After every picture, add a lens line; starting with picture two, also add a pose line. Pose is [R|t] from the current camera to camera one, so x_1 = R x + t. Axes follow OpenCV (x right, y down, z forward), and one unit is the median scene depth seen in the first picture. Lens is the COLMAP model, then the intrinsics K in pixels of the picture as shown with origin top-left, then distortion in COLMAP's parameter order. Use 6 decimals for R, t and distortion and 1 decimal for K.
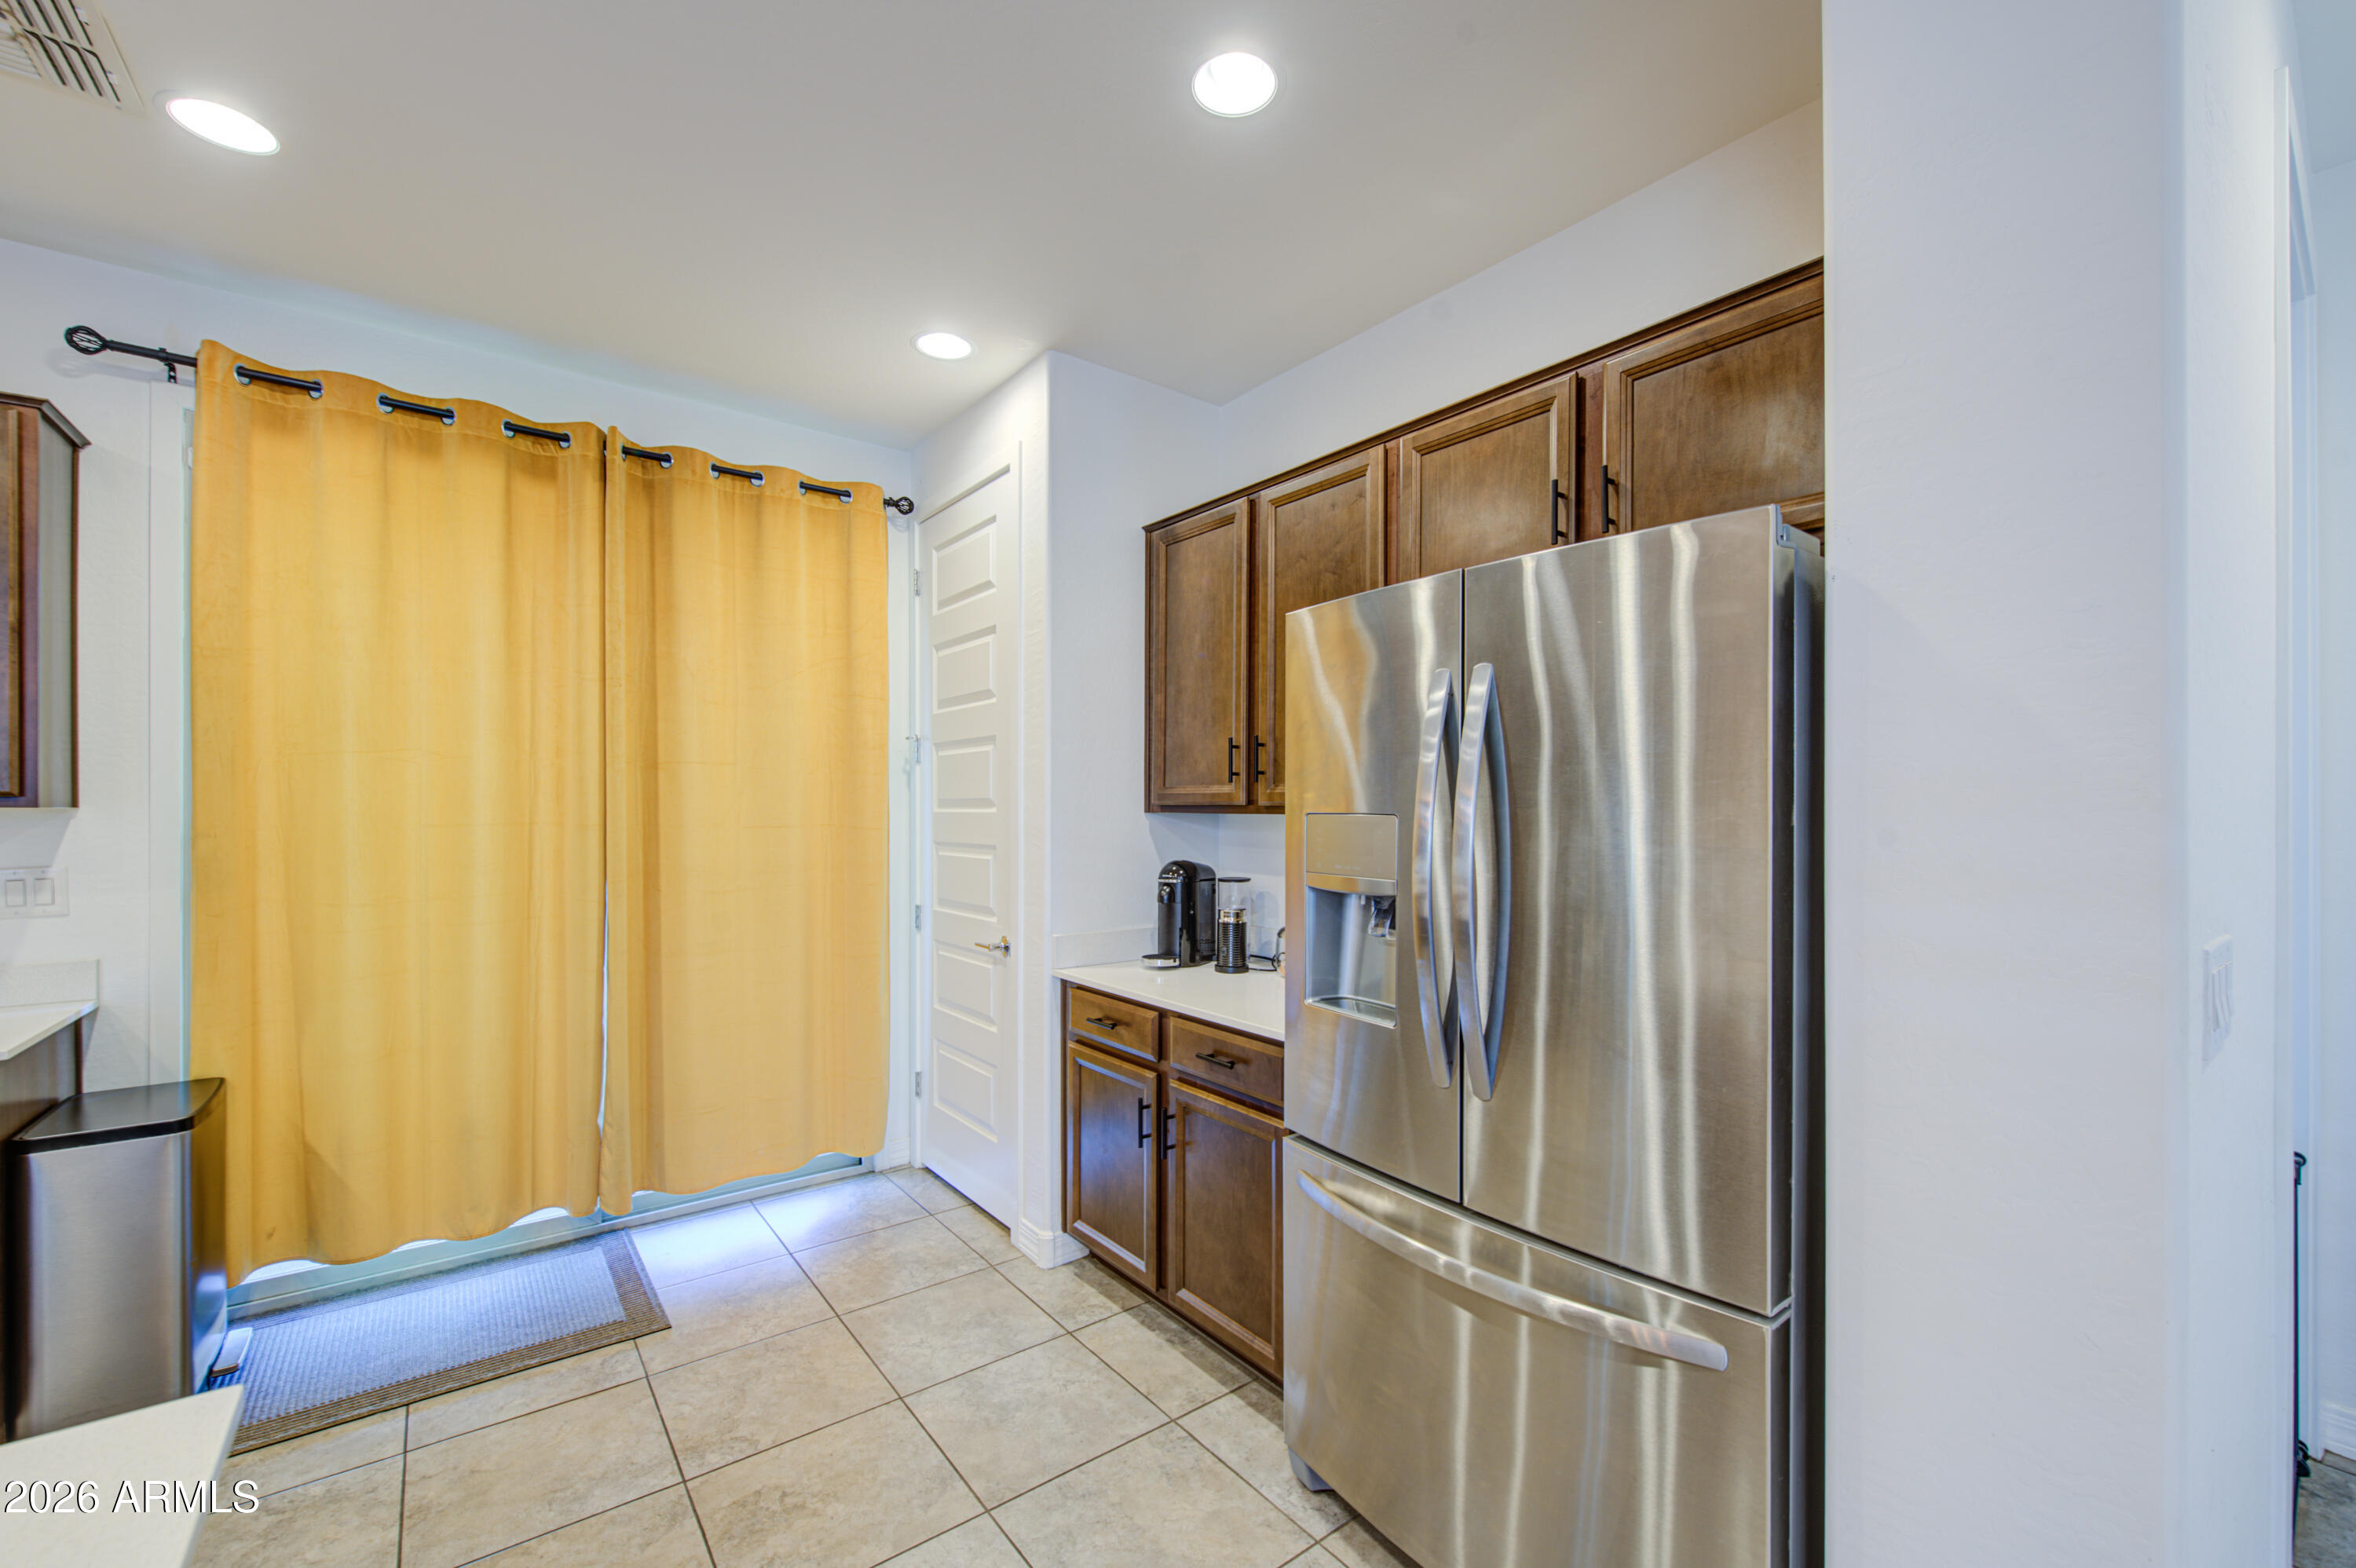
lens RADIAL K [[943.7, 0, 1192.0], [0, 943.7, 811.2], [0, 0, 1]] dist [-0.001188, -0.001130]
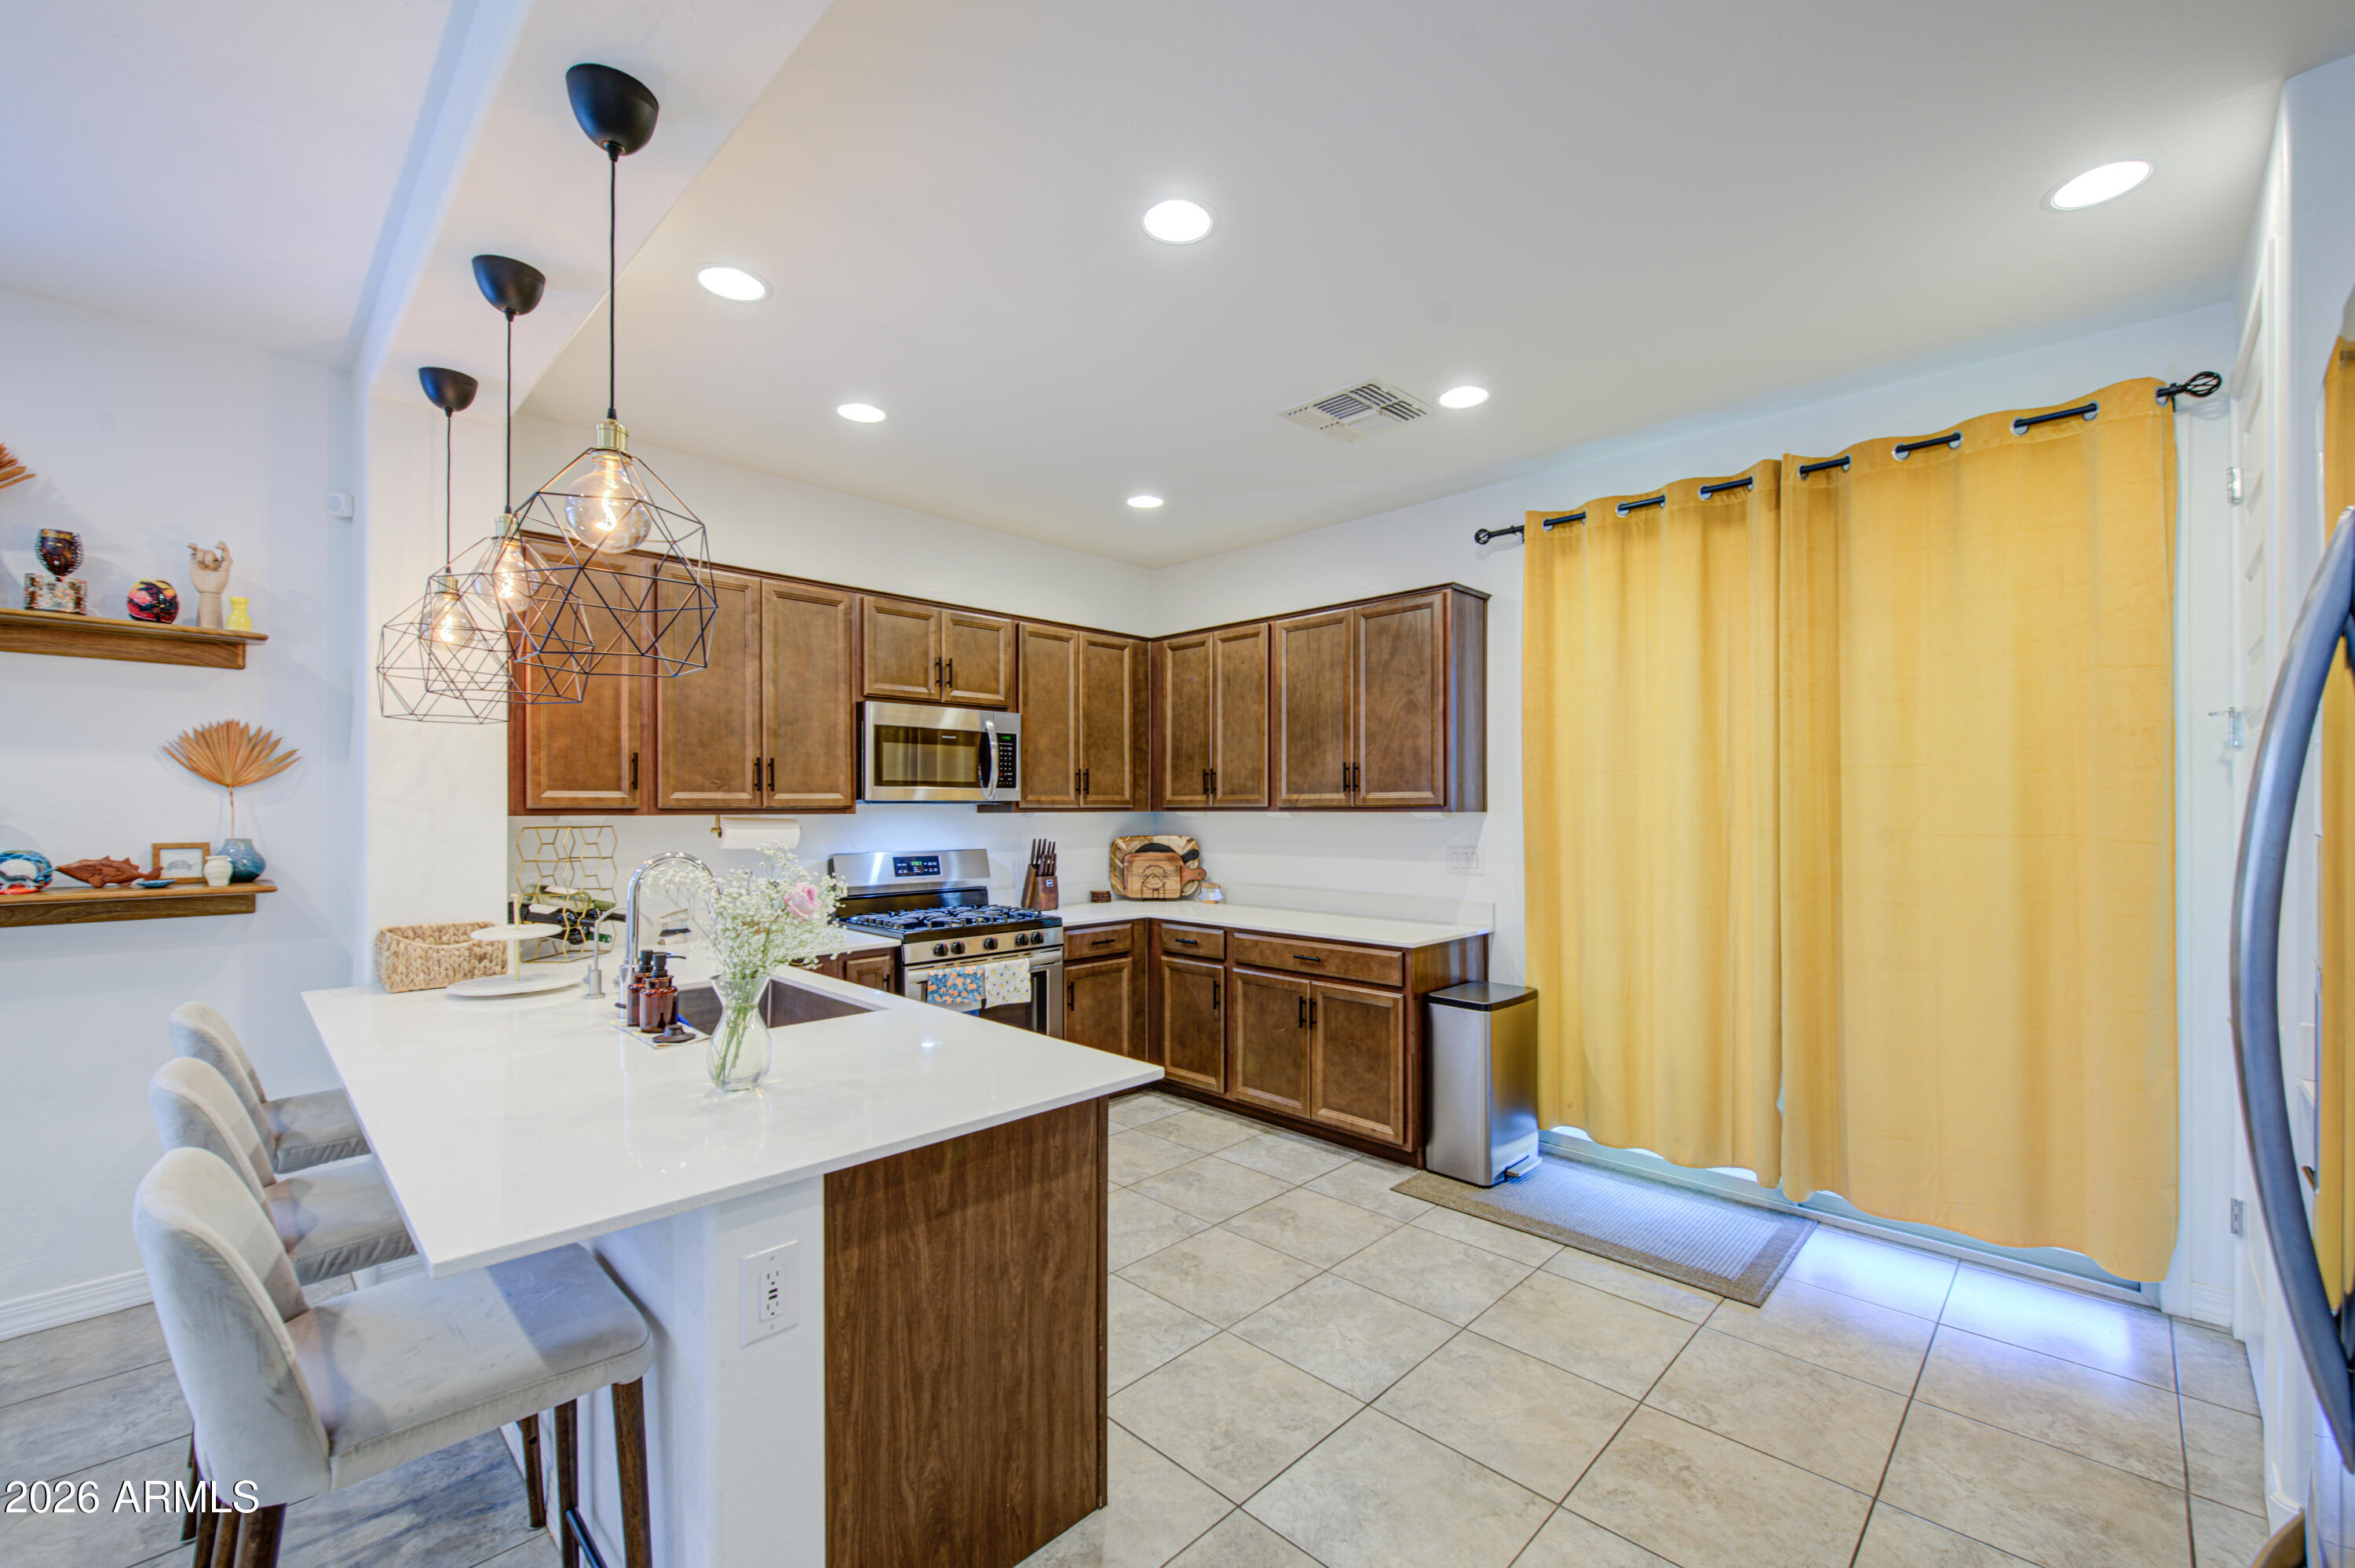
lens RADIAL K [[939.0, 0, 1202.6], [0, 939.0, 806.7], [0, 0, 1]] dist [-0.001642, 0.000675]
pose [[0.154092, -0.004341, -0.988047, 0.344215], [-0.002801, 0.999984, -0.004830, -0.003785], [0.988053, 0.003512, 0.154077, 0.199121]]
